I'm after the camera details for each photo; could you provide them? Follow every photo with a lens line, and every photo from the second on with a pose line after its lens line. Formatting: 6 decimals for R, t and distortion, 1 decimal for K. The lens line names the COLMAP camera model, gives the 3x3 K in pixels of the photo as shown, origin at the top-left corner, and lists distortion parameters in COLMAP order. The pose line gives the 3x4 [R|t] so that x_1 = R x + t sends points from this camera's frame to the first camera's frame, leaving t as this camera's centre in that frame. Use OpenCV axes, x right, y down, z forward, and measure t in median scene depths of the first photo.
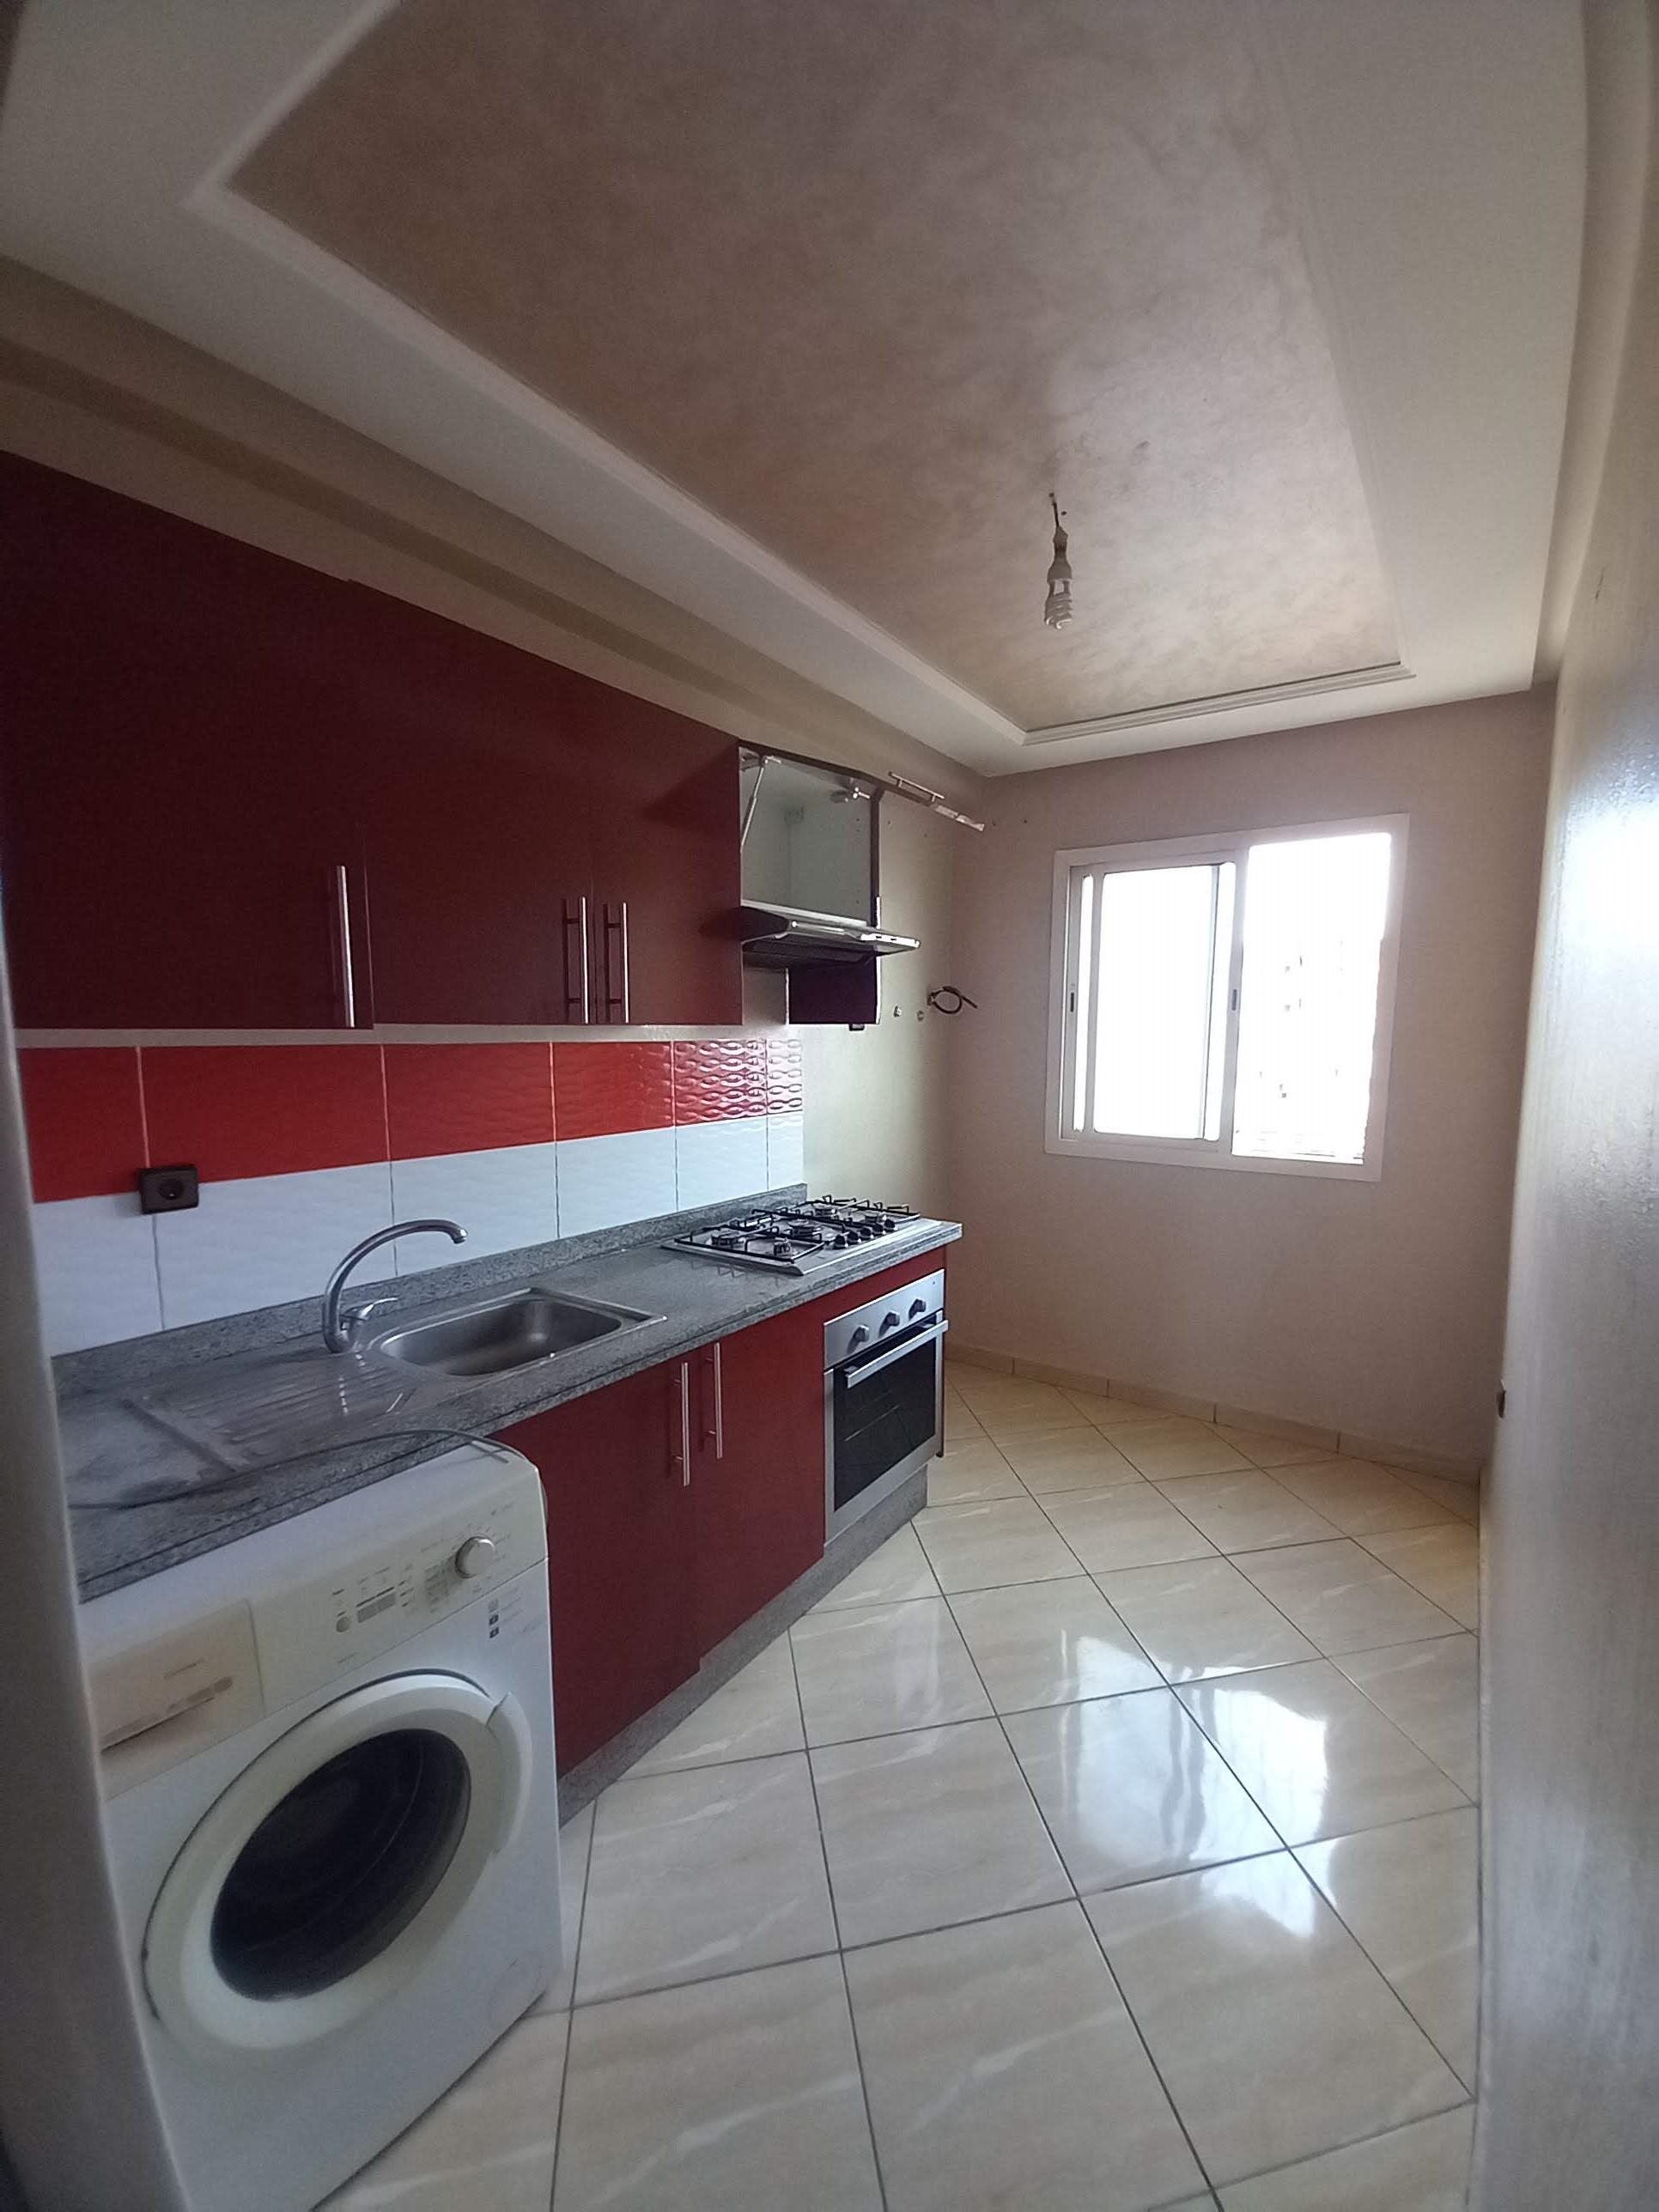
lens RADIAL K [[874.9, 0, 888.6], [0, 874.9, 1118.7], [0, 0, 1]] dist [0.001716, -0.011534]
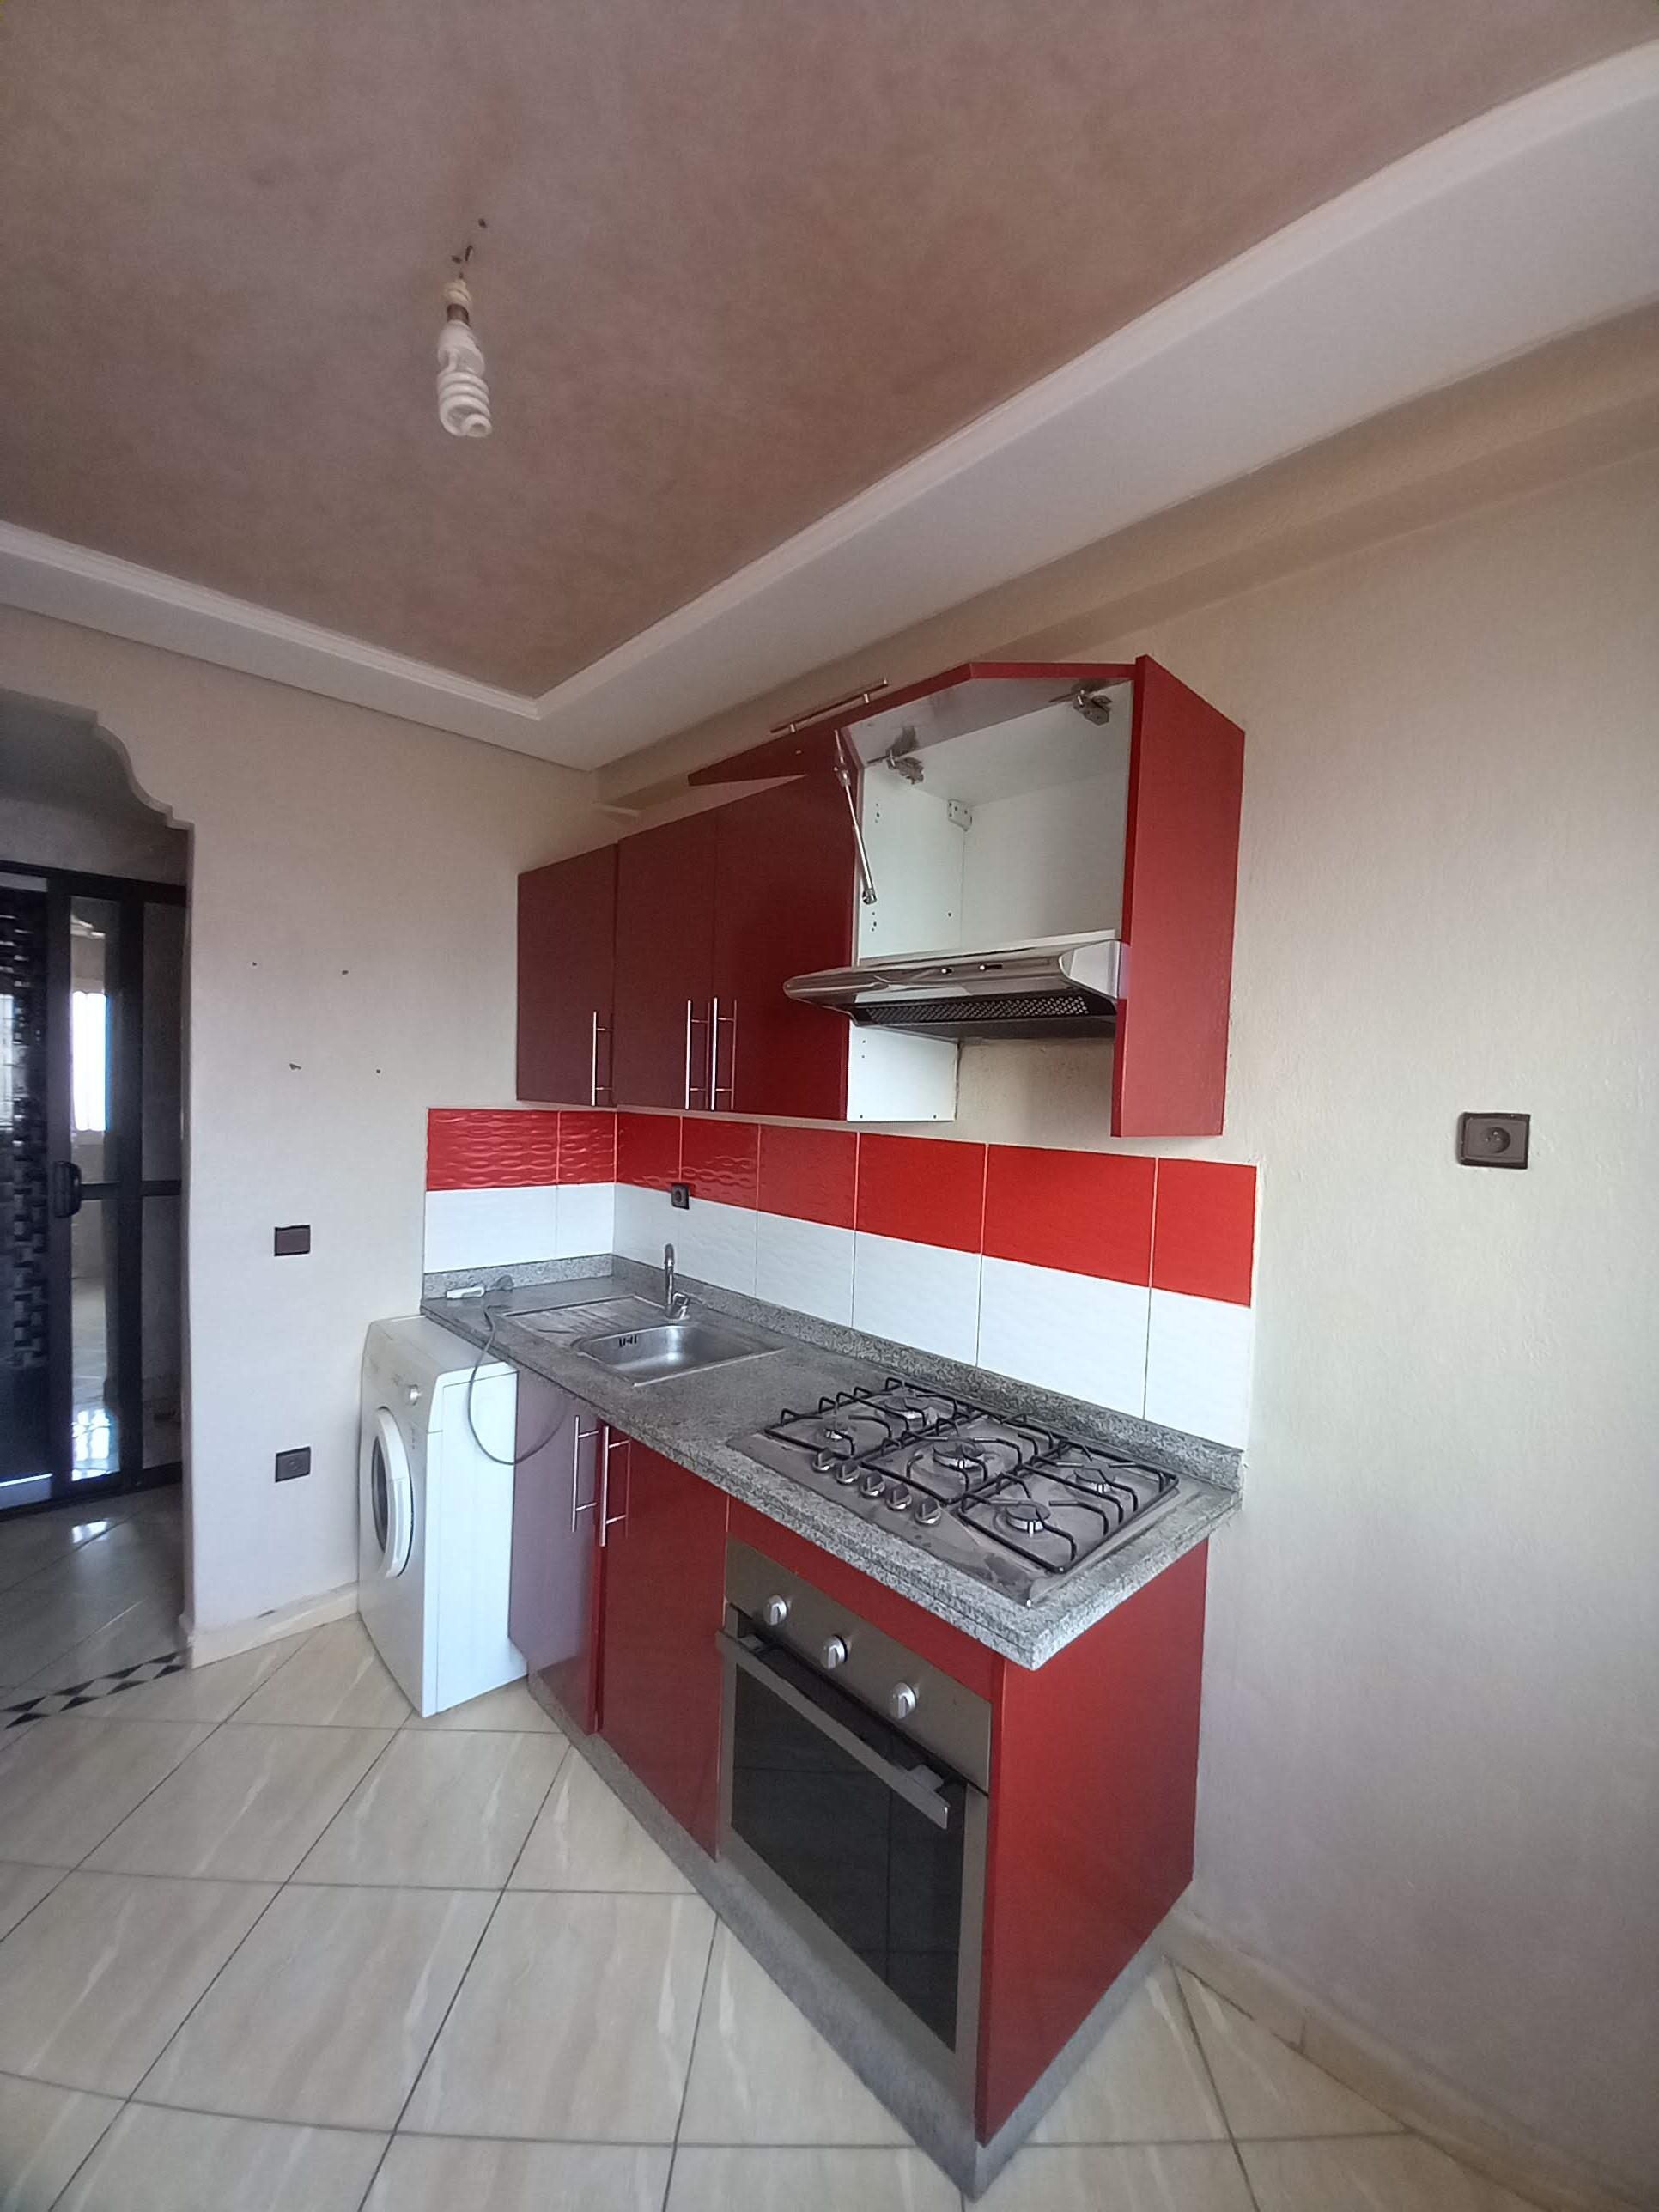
lens RADIAL K [[874.9, 0, 888.6], [0, 874.9, 1118.7], [0, 0, 1]] dist [0.001716, -0.011534]
pose [[-0.197734, 0.014336, -0.980151, 0.601617], [-0.137807, 0.989557, 0.042275, -0.149028], [0.970521, 0.143431, -0.193693, 1.232848]]
